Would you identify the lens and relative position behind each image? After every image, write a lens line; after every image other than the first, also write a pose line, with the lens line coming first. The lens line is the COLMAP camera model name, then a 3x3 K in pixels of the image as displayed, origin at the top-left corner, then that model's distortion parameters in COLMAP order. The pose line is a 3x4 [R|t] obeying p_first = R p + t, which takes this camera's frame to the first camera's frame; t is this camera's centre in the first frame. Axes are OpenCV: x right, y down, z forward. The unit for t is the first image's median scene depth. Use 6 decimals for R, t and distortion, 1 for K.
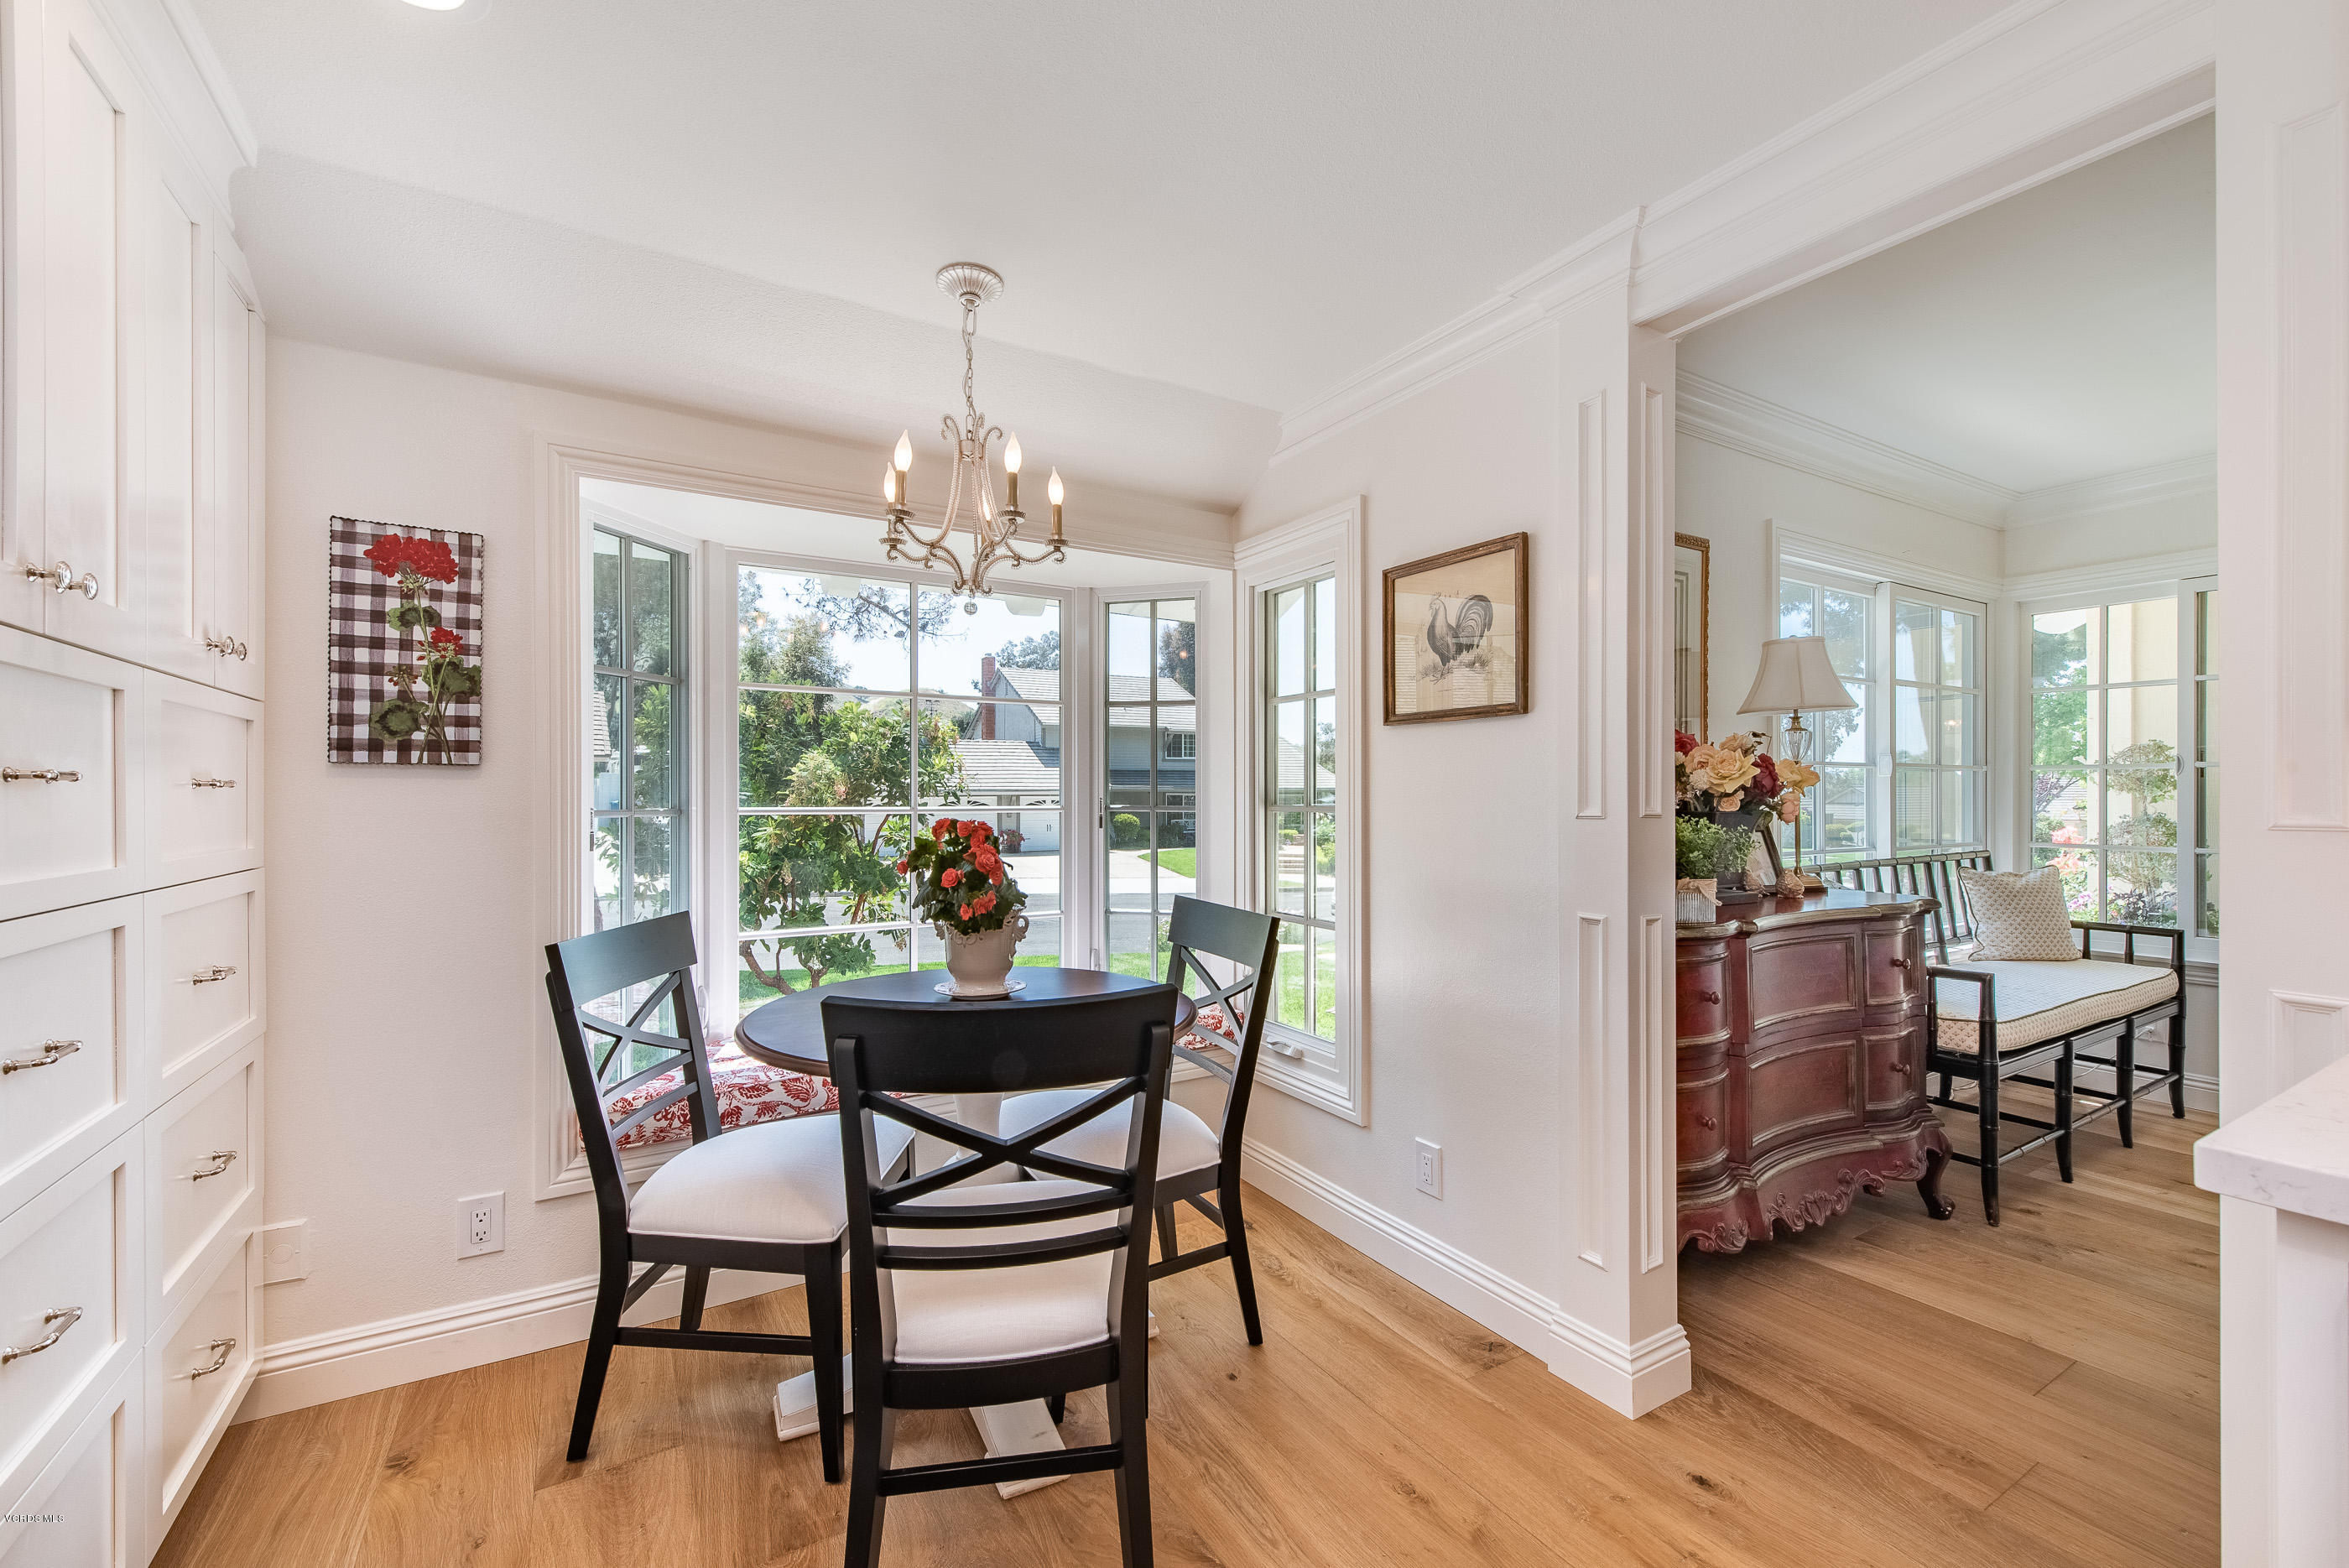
lens RADIAL K [[973.5, 0, 1185.7], [0, 973.5, 788.2], [0, 0, 1]] dist [0.000533, -0.000561]
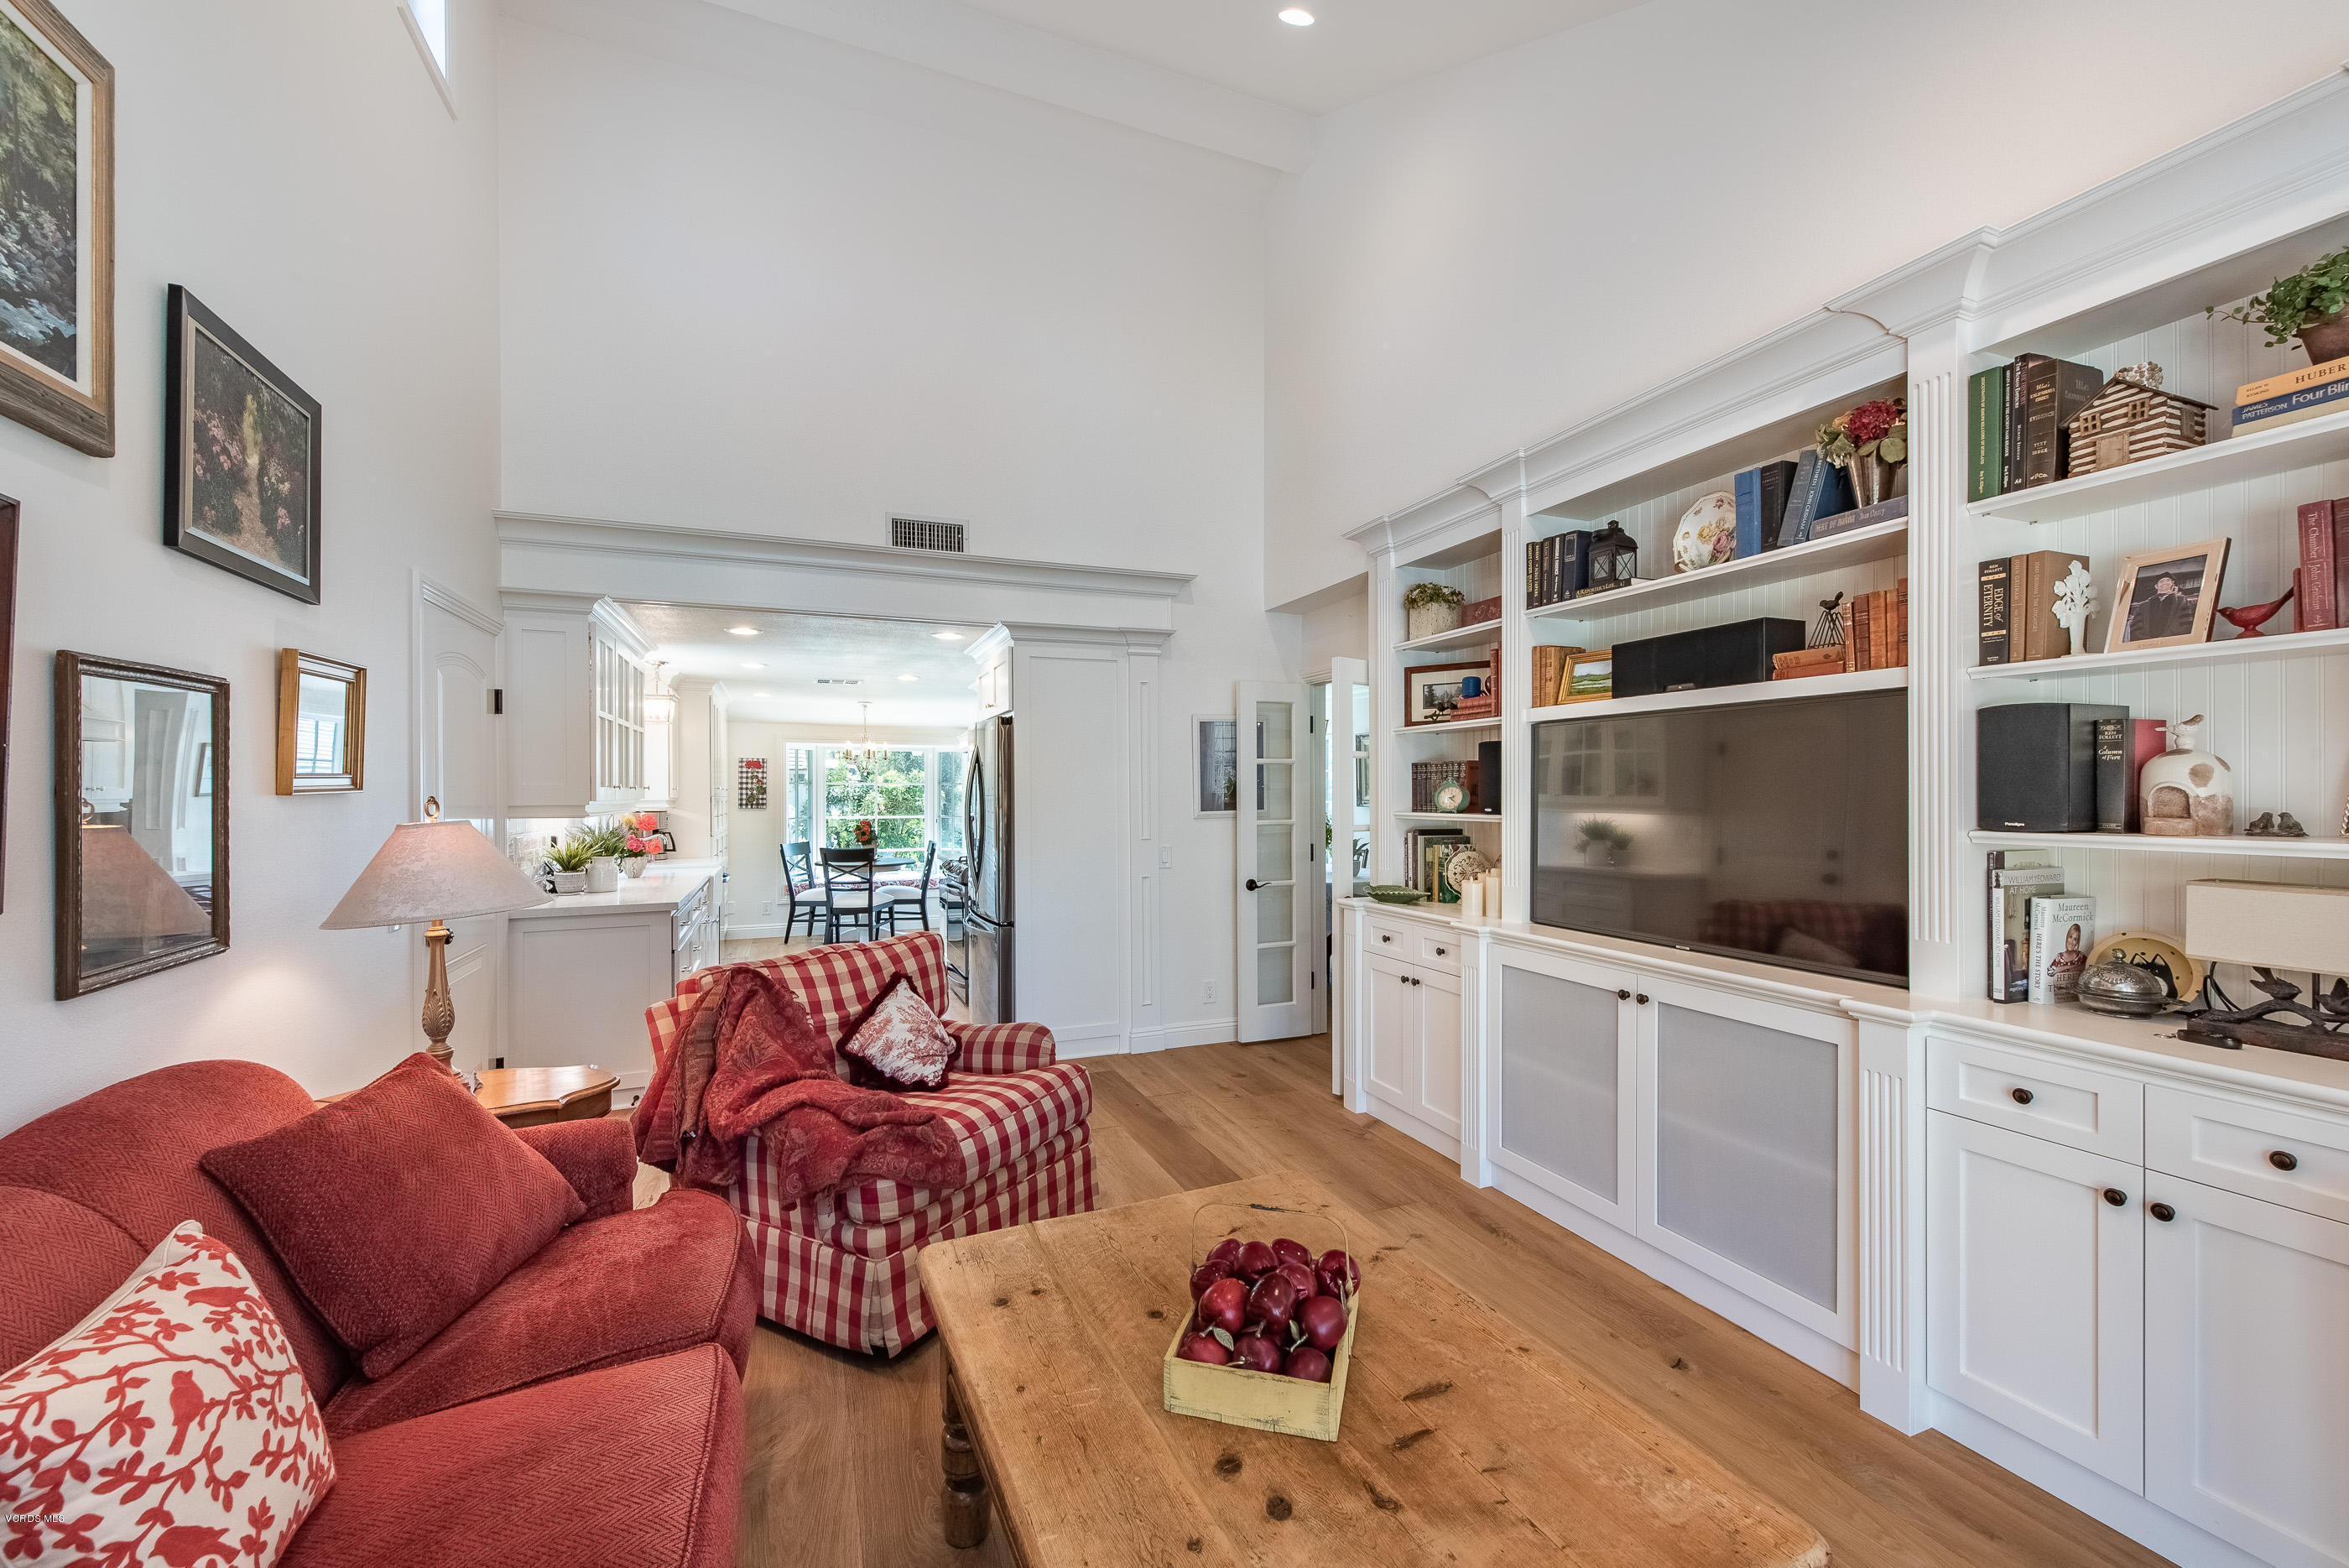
lens RADIAL K [[939.2, 0, 1174.5], [0, 939.2, 784.0], [0, 0, 1]] dist [0.017926, -0.000105]
pose [[0.987794, 0.001906, -0.155756, 1.984388], [-0.002064, 0.999998, -0.000853, -0.146028], [0.155754, 0.001165, 0.987795, -3.280241]]
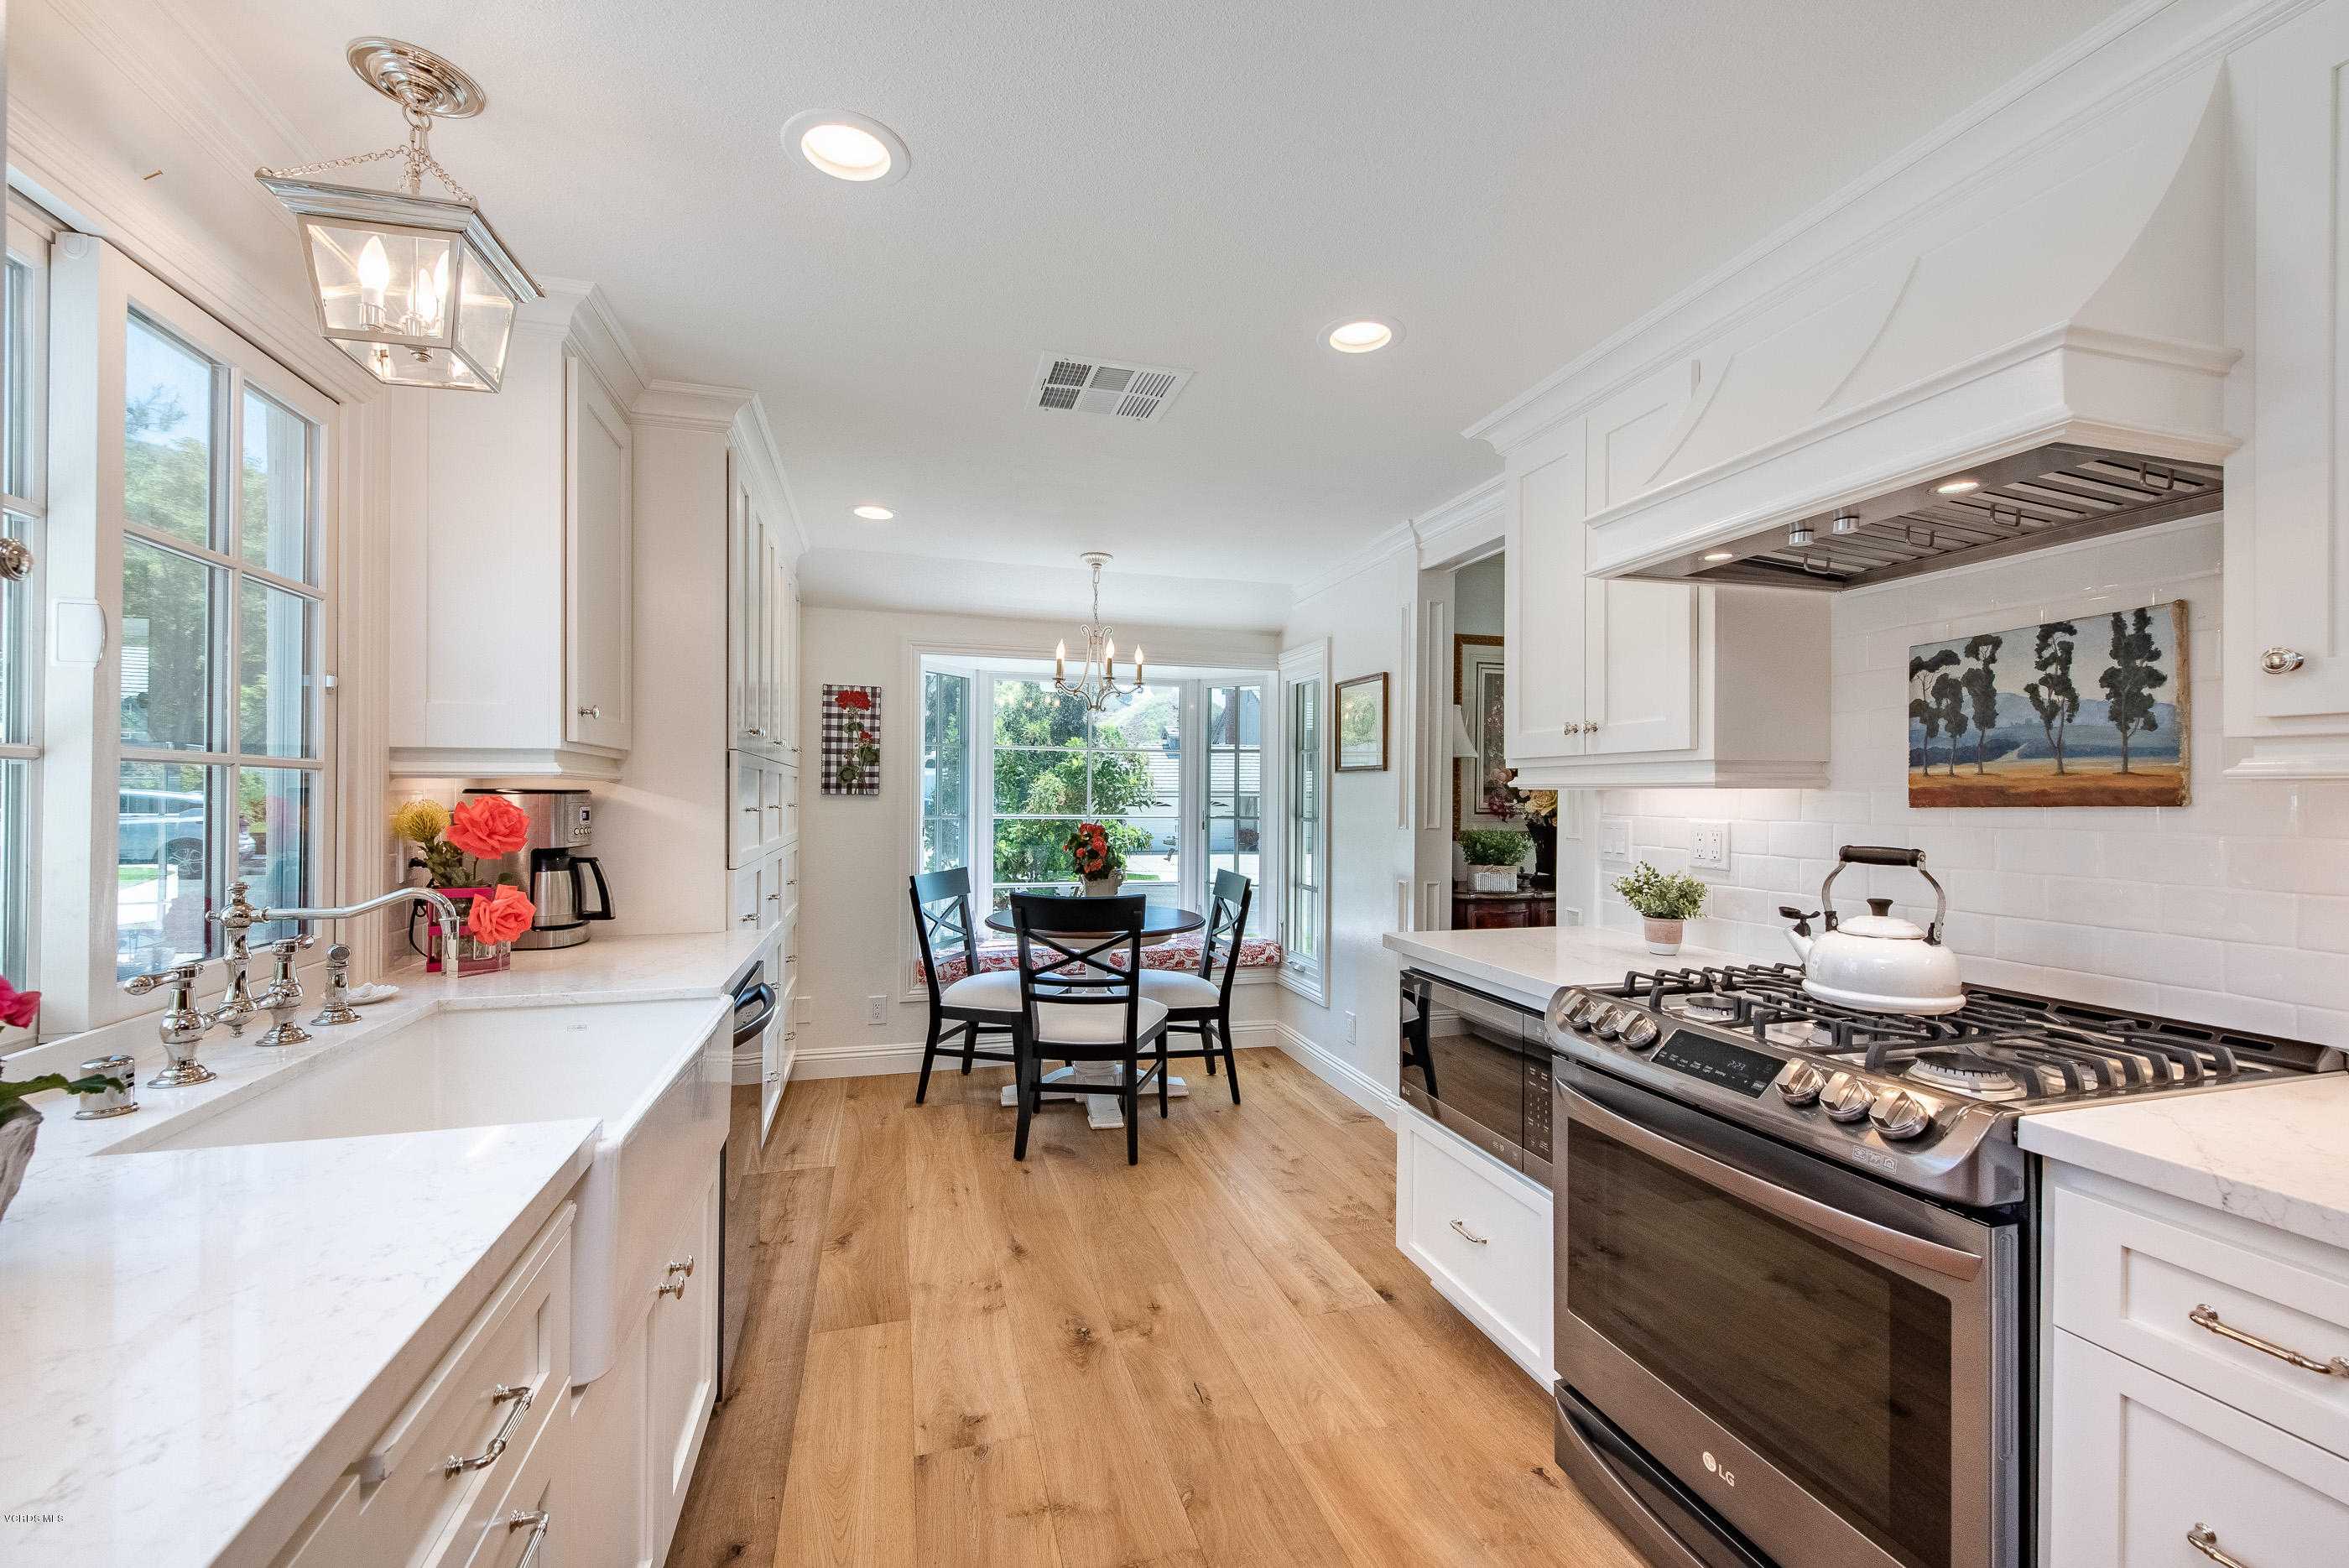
lens RADIAL K [[973.5, 0, 1185.7], [0, 973.5, 788.2], [0, 0, 1]] dist [0.000533, -0.000561]
pose [[0.967027, 0.008872, -0.254517, 0.493240], [-0.008709, 0.999961, 0.001768, -0.049749], [0.254523, 0.000507, 0.967067, -0.937842]]
